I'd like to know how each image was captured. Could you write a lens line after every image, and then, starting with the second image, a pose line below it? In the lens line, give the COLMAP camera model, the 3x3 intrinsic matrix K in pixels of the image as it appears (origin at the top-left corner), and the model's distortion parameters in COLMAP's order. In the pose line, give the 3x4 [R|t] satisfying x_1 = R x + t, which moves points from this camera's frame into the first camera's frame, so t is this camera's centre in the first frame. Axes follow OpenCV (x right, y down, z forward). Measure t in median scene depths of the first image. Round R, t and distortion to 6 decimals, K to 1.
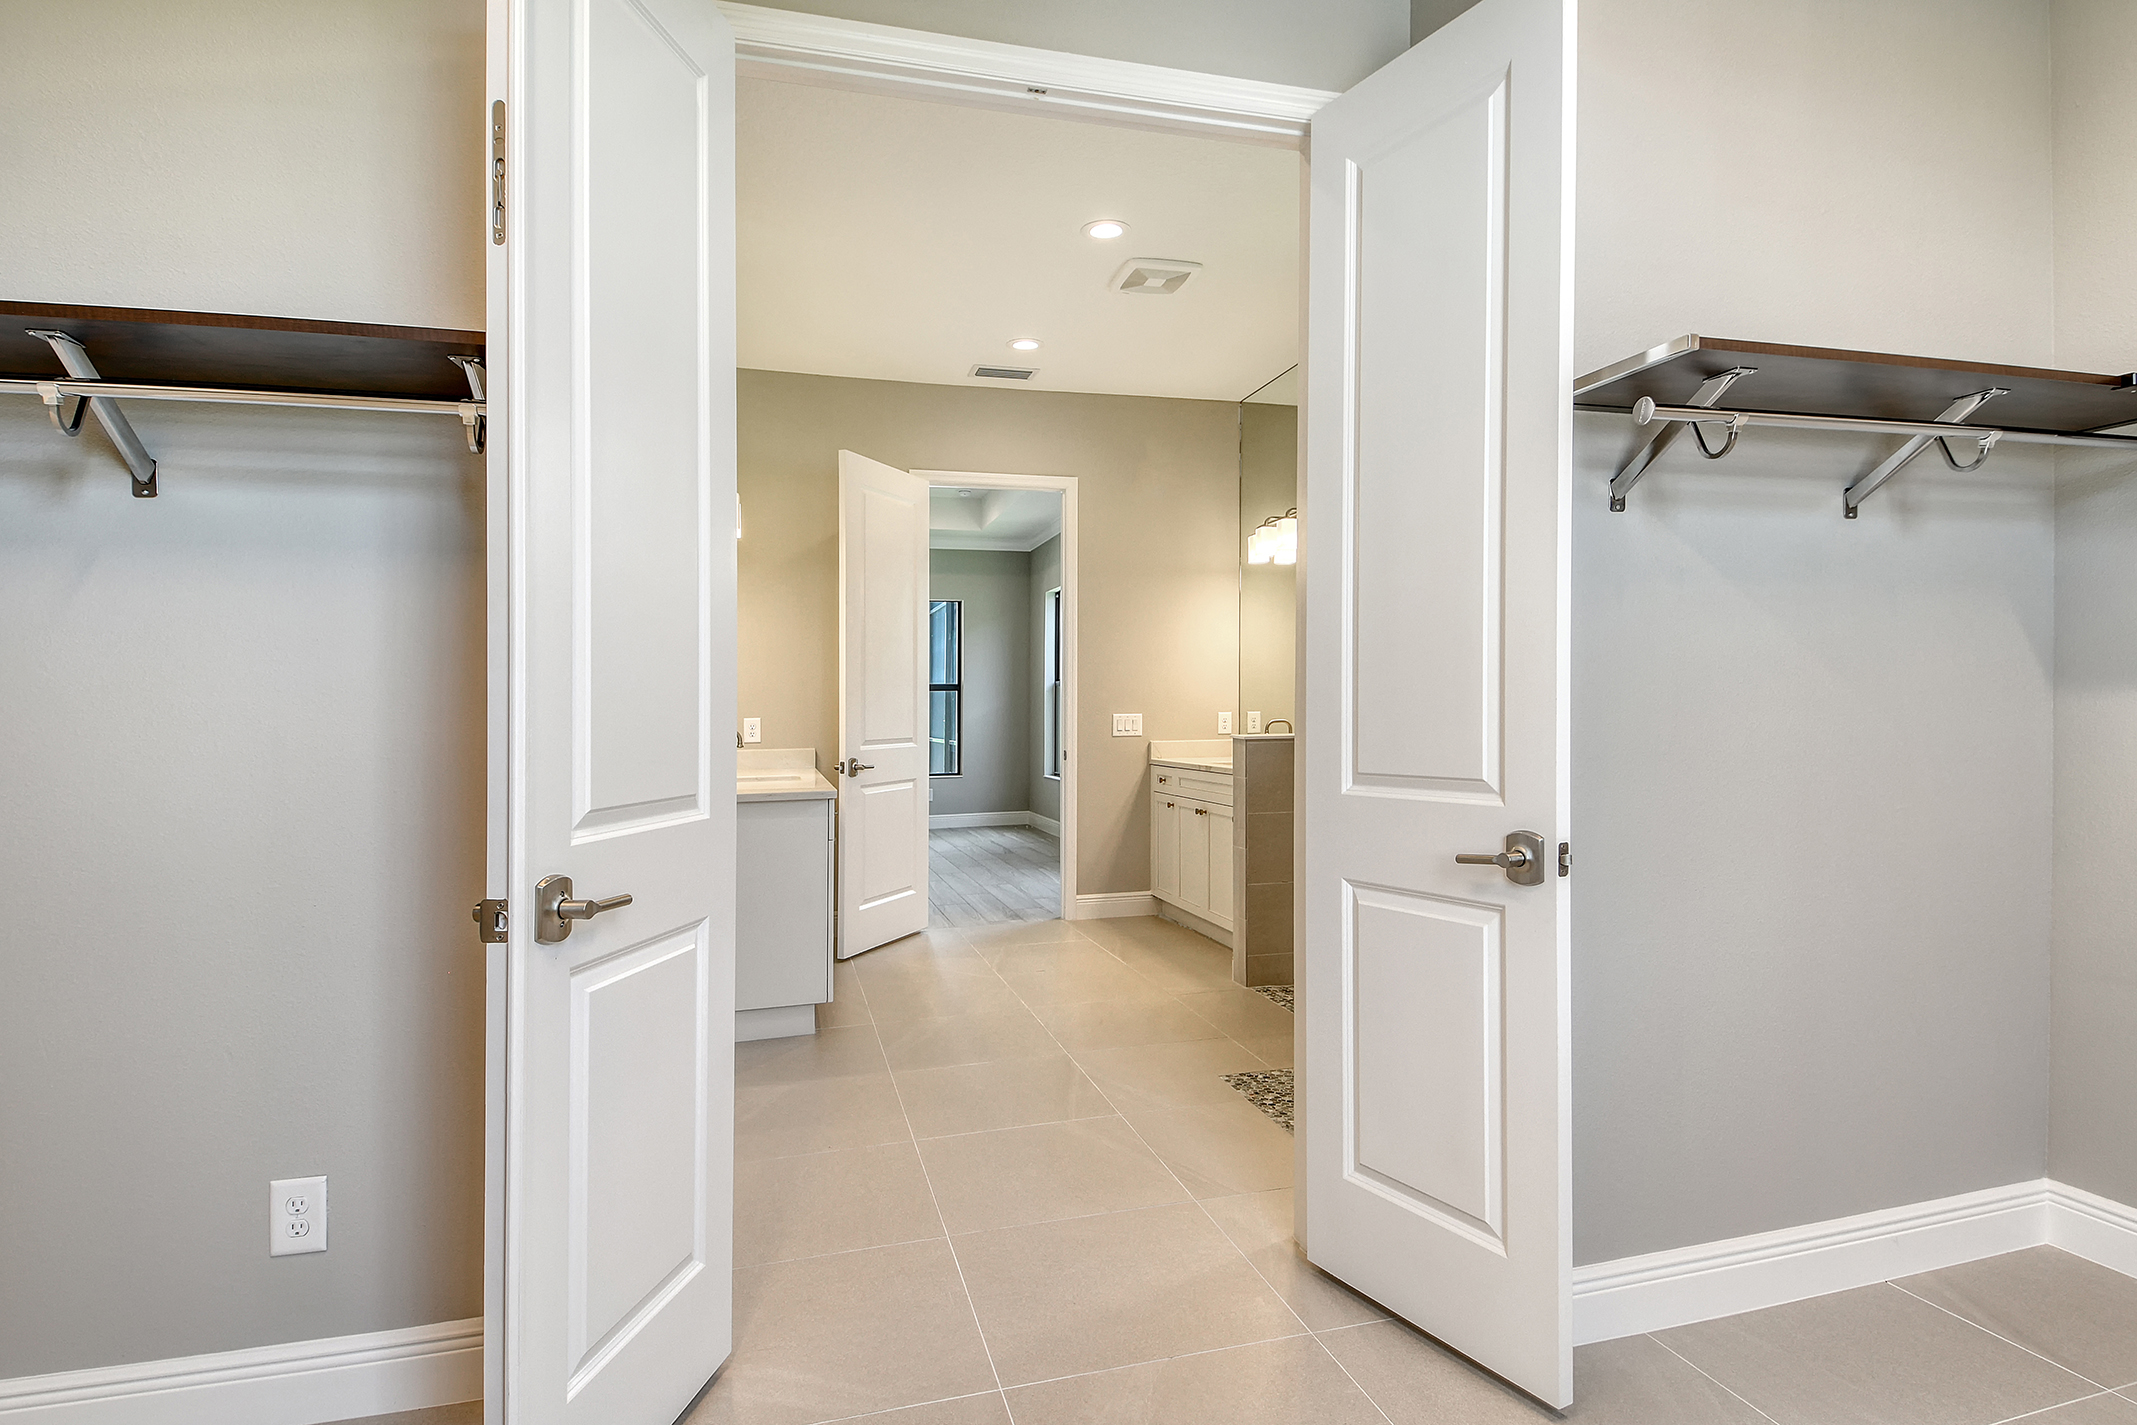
lens RADIAL K [[1135.6, 0, 1067.4], [0, 1135.6, 708.0], [0, 0, 1]] dist [0.012790, -0.013721]
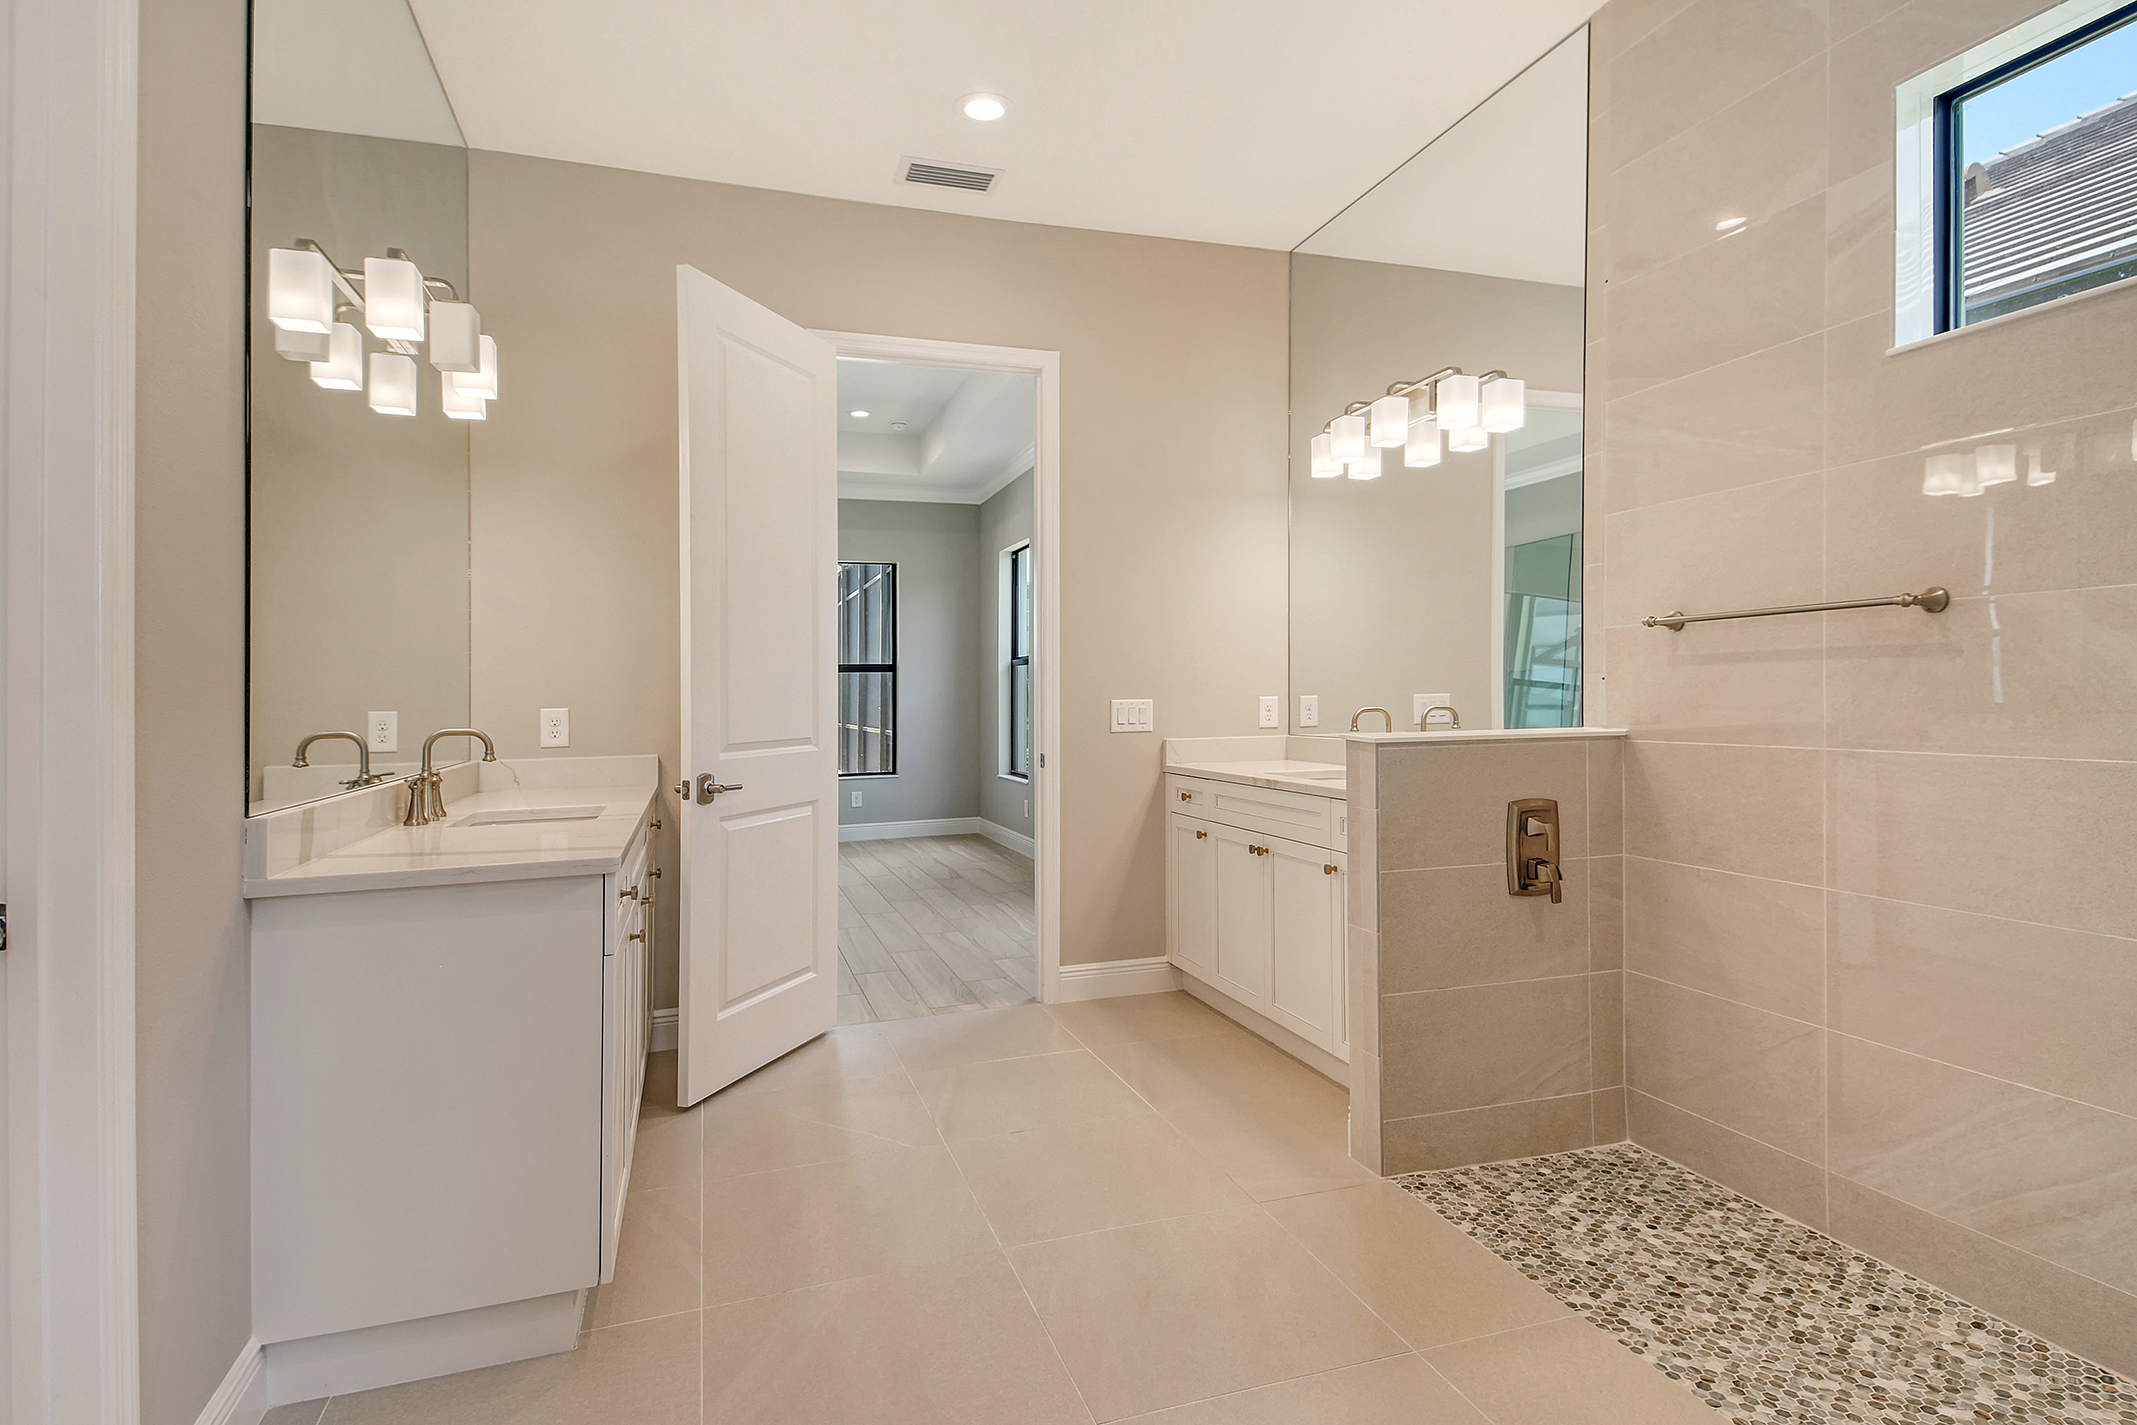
lens RADIAL K [[1135.6, 0, 1069.8], [0, 1135.6, 698.6], [0, 0, 1]] dist [0.012790, -0.013721]
pose [[0.998639, -0.003634, 0.052035, -0.020890], [0.003424, 0.999986, 0.004125, 0.001826], [-0.052050, -0.003941, 0.998637, 0.320649]]
